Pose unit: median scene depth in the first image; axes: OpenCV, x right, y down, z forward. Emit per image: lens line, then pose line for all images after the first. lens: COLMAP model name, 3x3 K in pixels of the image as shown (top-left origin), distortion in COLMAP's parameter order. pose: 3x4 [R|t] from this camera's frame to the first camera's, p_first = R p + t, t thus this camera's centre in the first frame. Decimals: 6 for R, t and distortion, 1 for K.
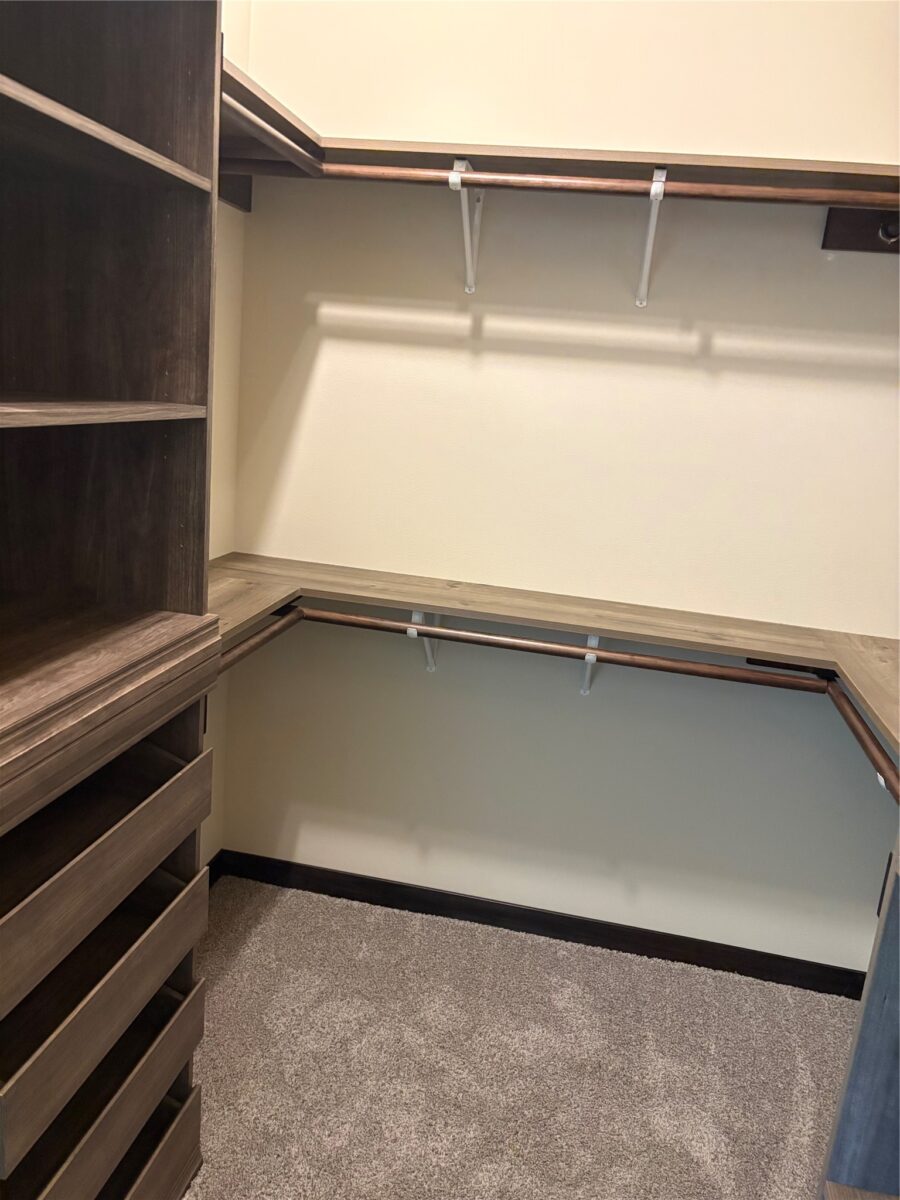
lens RADIAL K [[907.8, 0, 455.6], [0, 907.8, 600.9], [0, 0, 1]] dist [0.042341, -0.041075]
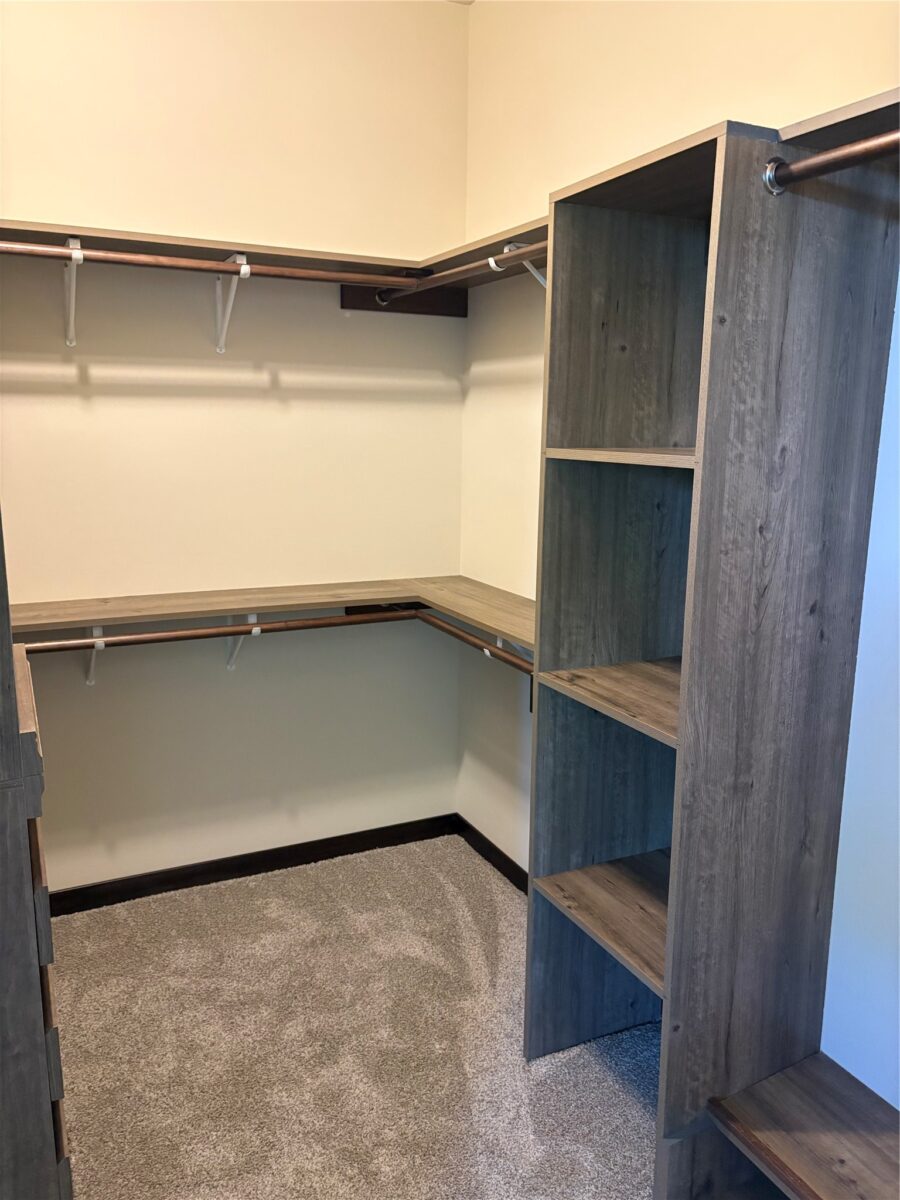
lens RADIAL K [[907.8, 0, 450.3], [0, 907.8, 598.9], [0, 0, 1]] dist [0.042341, -0.041075]
pose [[0.796879, -0.195348, 0.571684, -0.335442], [0.200803, 0.978124, 0.054328, 0.004273], [-0.569791, 0.071503, 0.818673, -0.188797]]
